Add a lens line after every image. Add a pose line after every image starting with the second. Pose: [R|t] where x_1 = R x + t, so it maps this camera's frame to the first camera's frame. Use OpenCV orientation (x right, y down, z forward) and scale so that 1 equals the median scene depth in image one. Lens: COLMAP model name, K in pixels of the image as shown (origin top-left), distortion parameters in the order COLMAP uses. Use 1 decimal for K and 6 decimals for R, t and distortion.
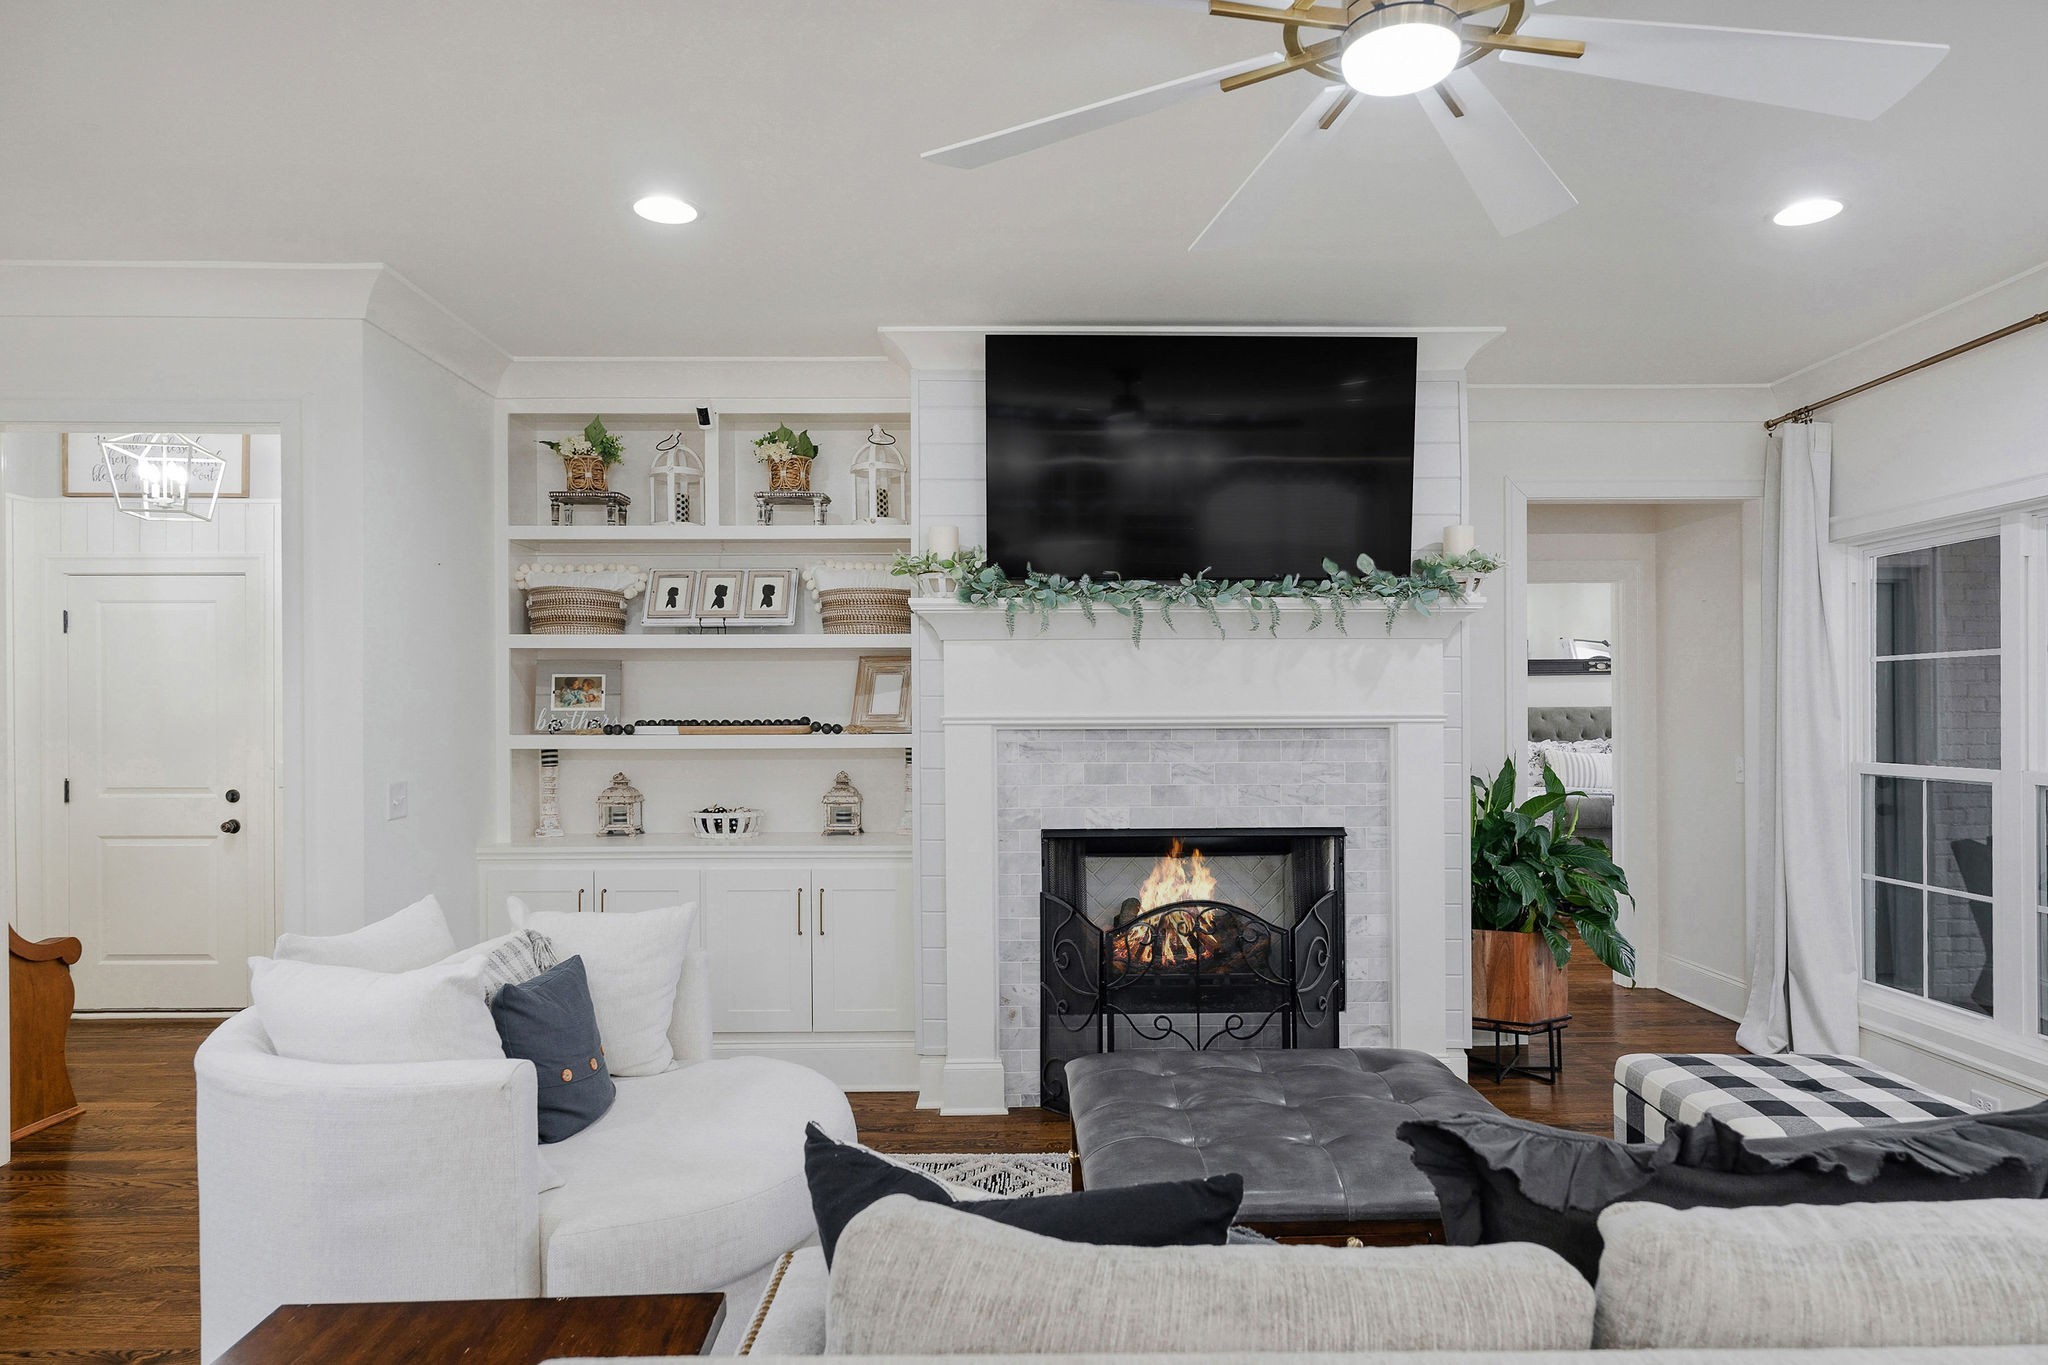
lens RADIAL K [[1138.7, 0, 1042.3], [0, 1138.7, 719.3], [0, 0, 1]] dist [-0.001630, 0.000792]
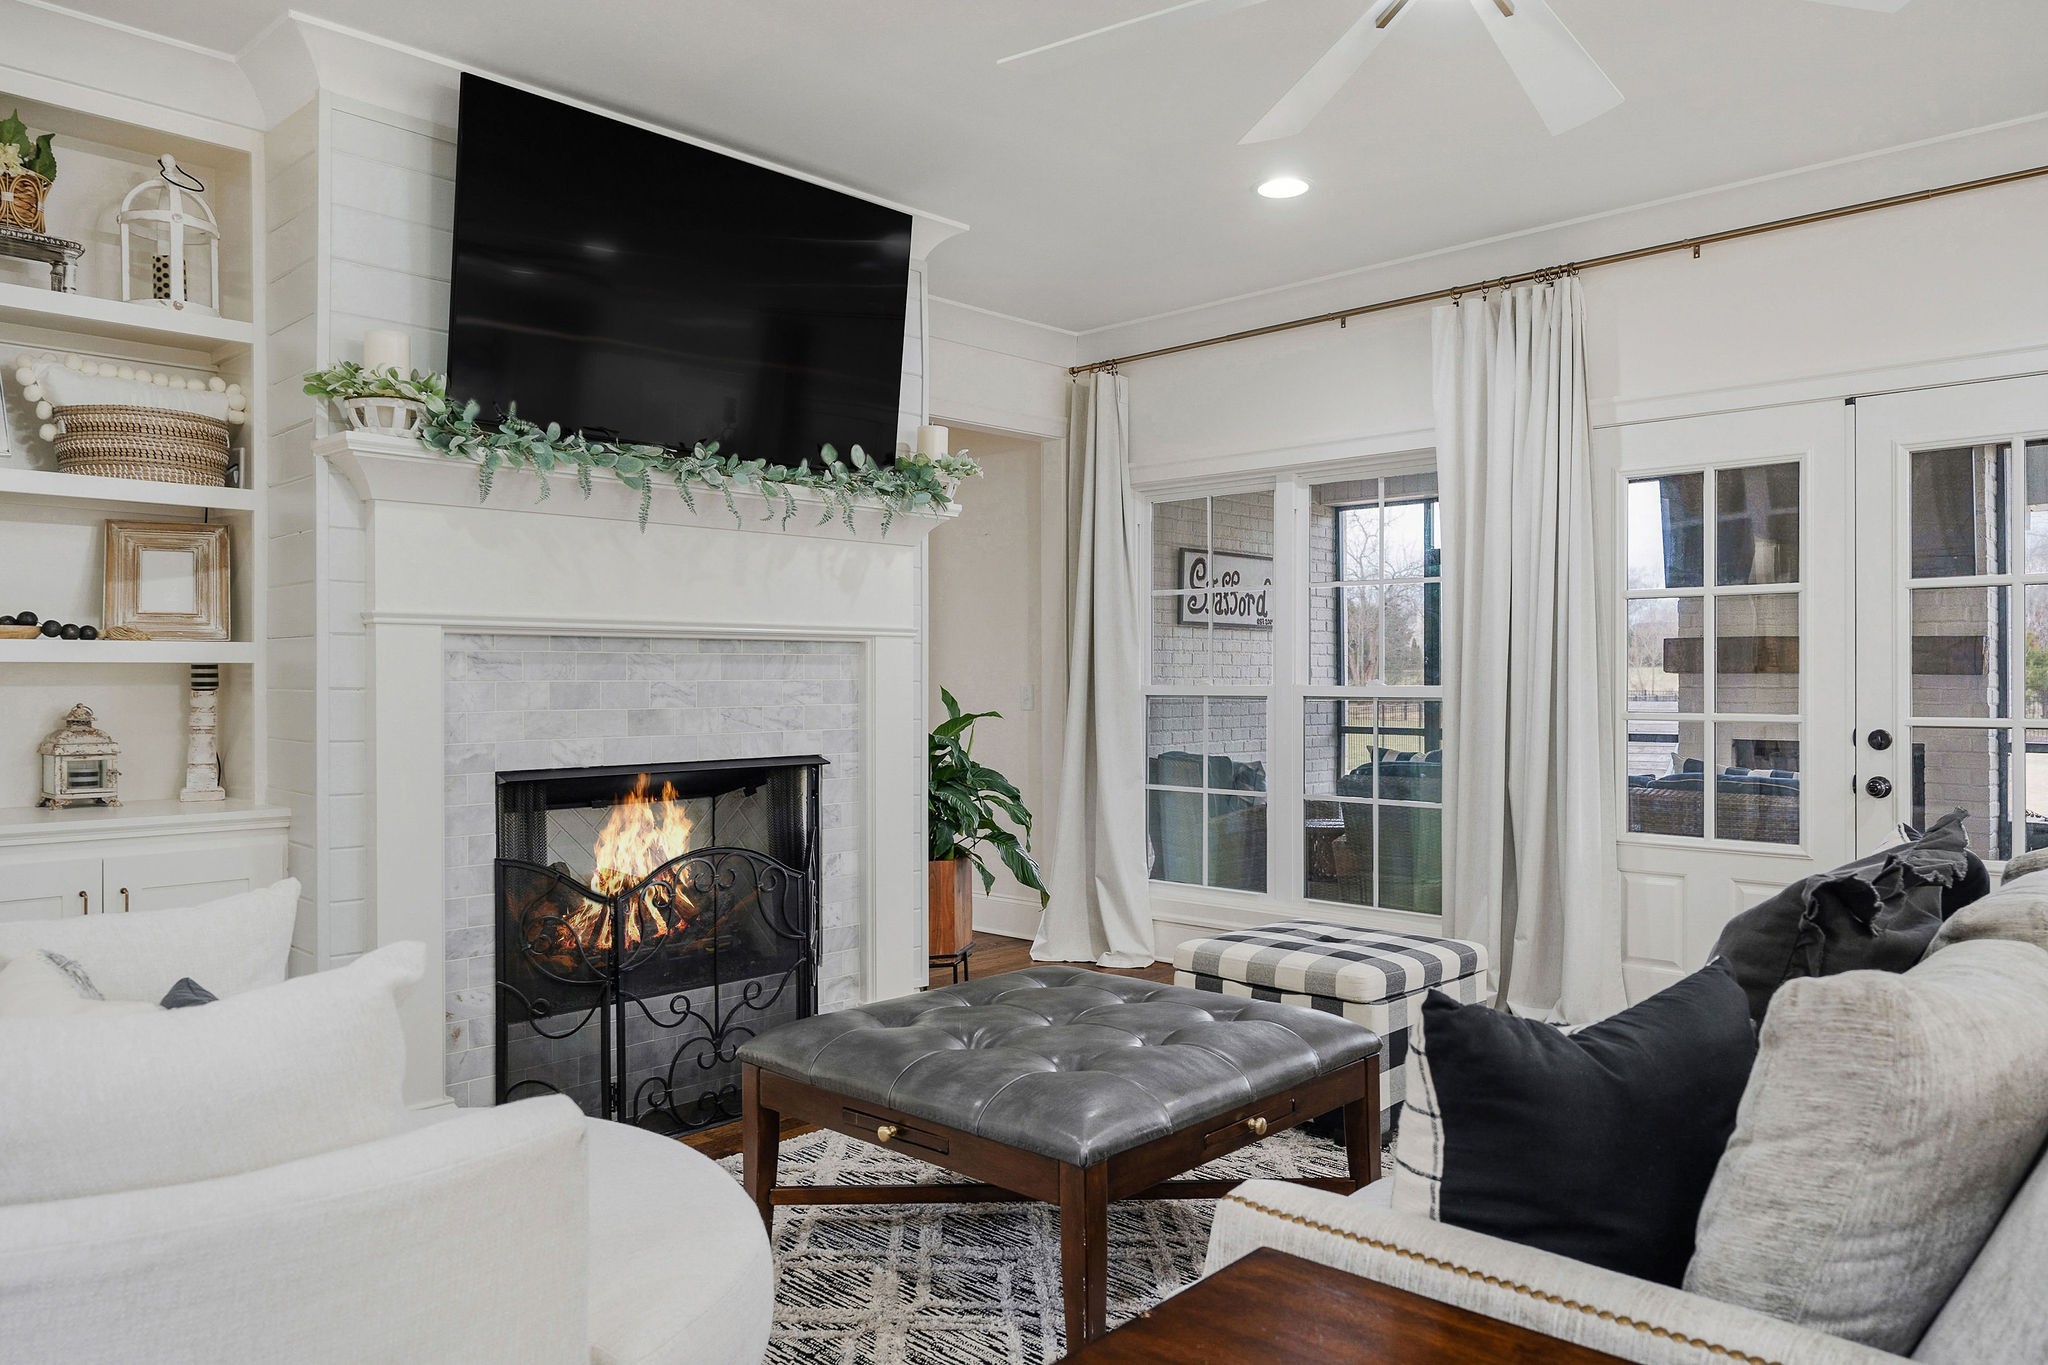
lens RADIAL K [[1397.3, 0, 1010.0], [0, 1397.3, 676.6], [0, 0, 1]] dist [-0.003946, -0.000717]
pose [[0.715372, 0.001079, 0.698743, -0.385667], [0.001876, 0.999992, -0.003466, 0.039049], [-0.698741, 0.003791, 0.715364, 0.130735]]
